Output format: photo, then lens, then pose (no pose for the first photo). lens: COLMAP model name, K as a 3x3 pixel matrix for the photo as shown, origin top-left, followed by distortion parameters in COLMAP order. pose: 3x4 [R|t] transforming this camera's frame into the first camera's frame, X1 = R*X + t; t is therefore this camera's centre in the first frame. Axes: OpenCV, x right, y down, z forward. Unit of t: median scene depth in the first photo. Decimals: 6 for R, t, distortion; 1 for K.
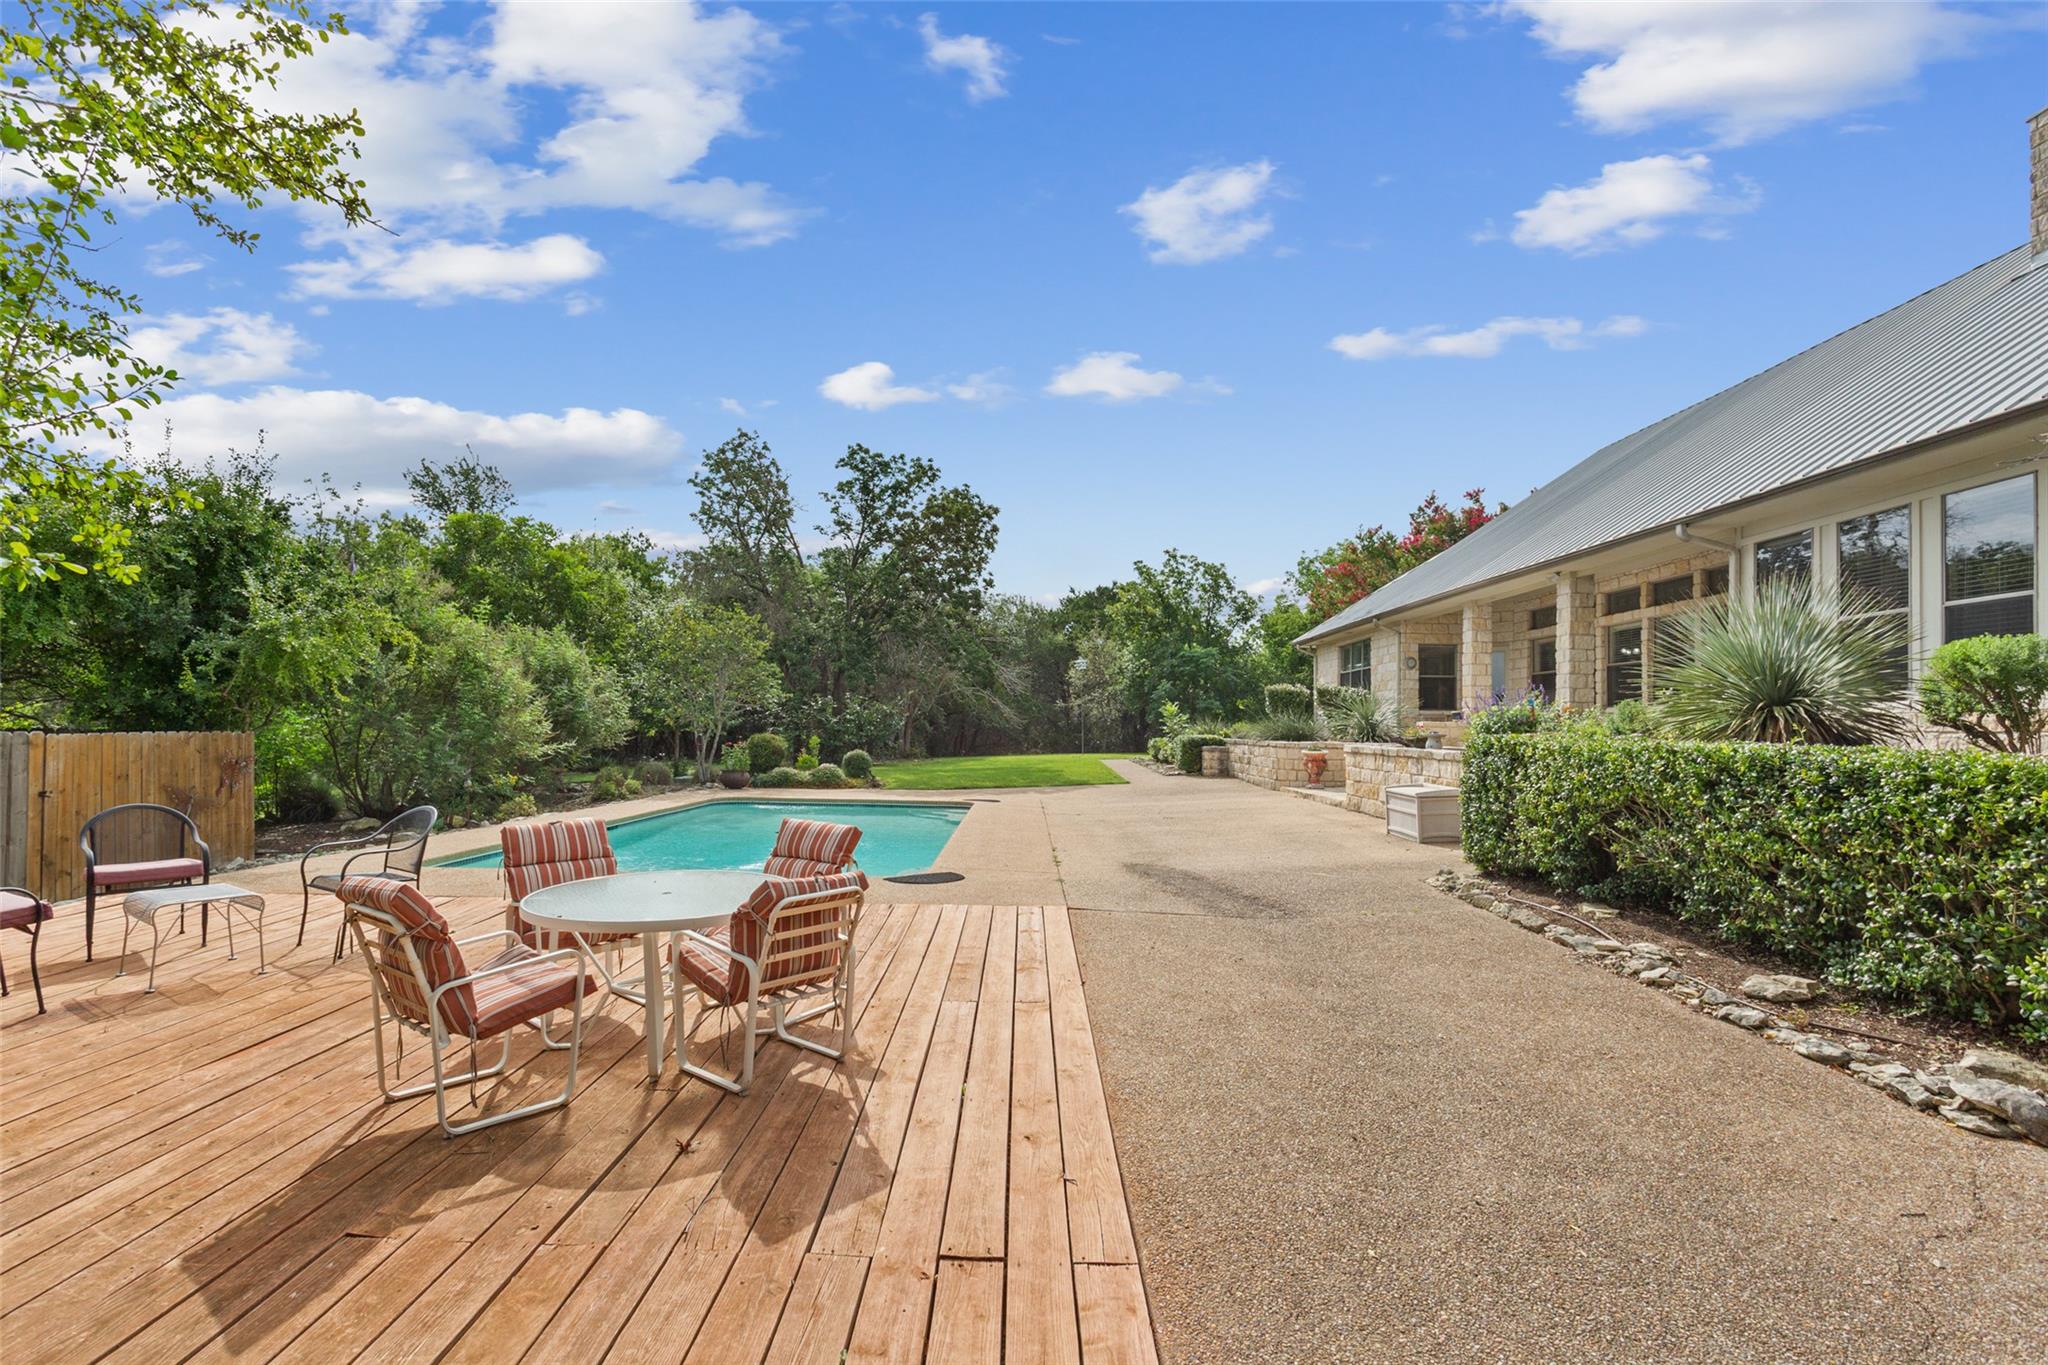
lens RADIAL K [[1008.9, 0, 1020.1], [0, 1008.9, 692.9], [0, 0, 1]] dist [0.002037, 0.000546]
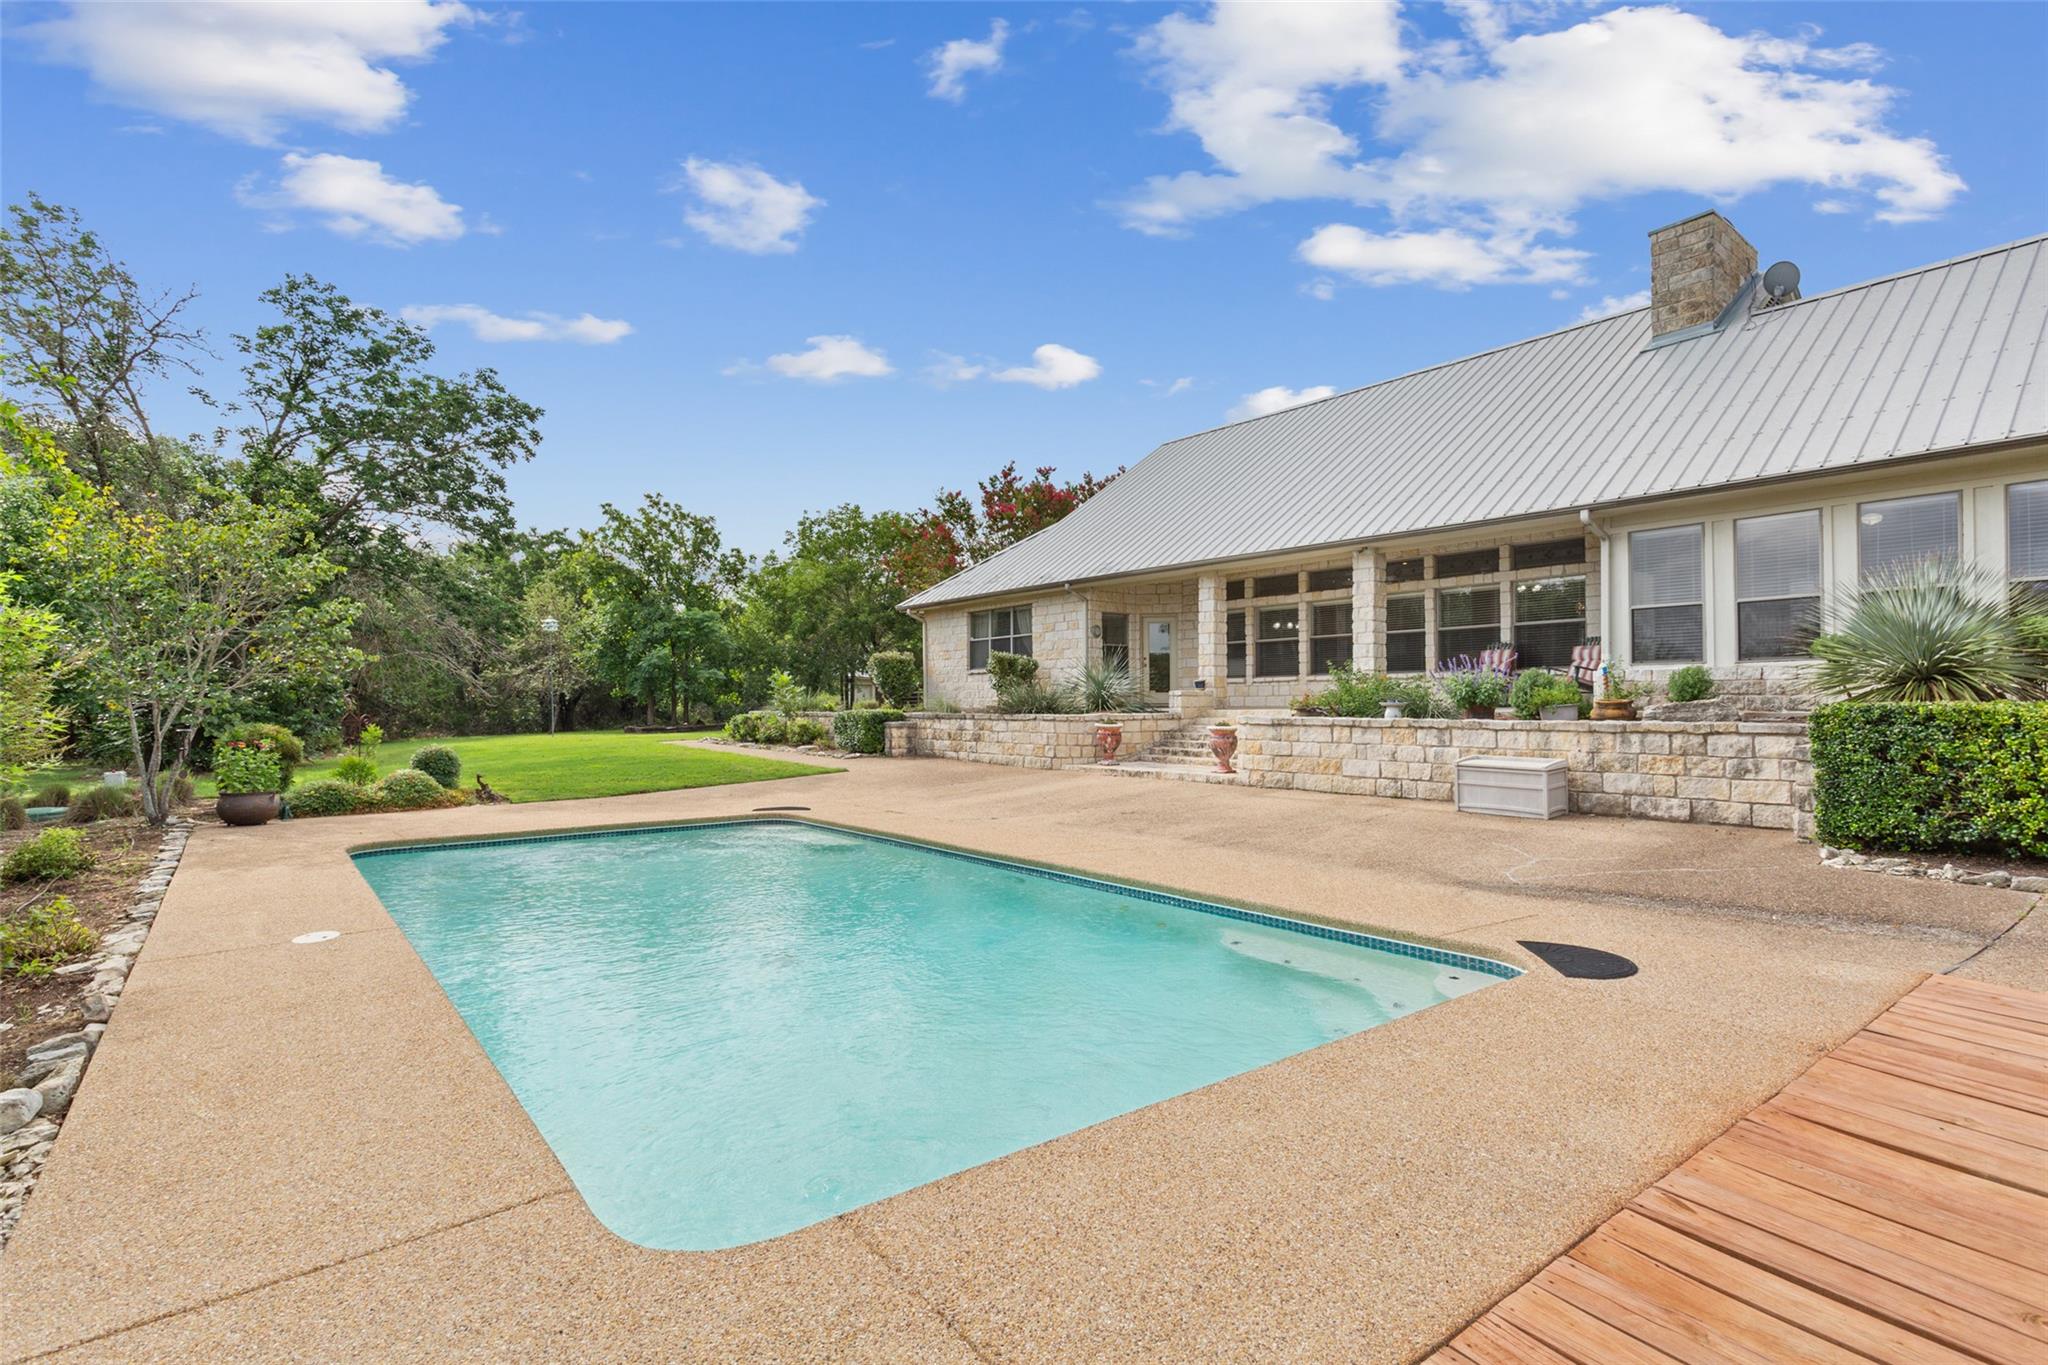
lens RADIAL K [[1008.9, 0, 1037.3], [0, 1008.9, 681.0], [0, 0, 1]] dist [0.002037, 0.000546]
pose [[0.790773, -0.002597, 0.612104, -0.195830], [-0.007061, 0.999886, 0.013365, 0.004675], [-0.612069, -0.014891, 0.790664, 0.199920]]
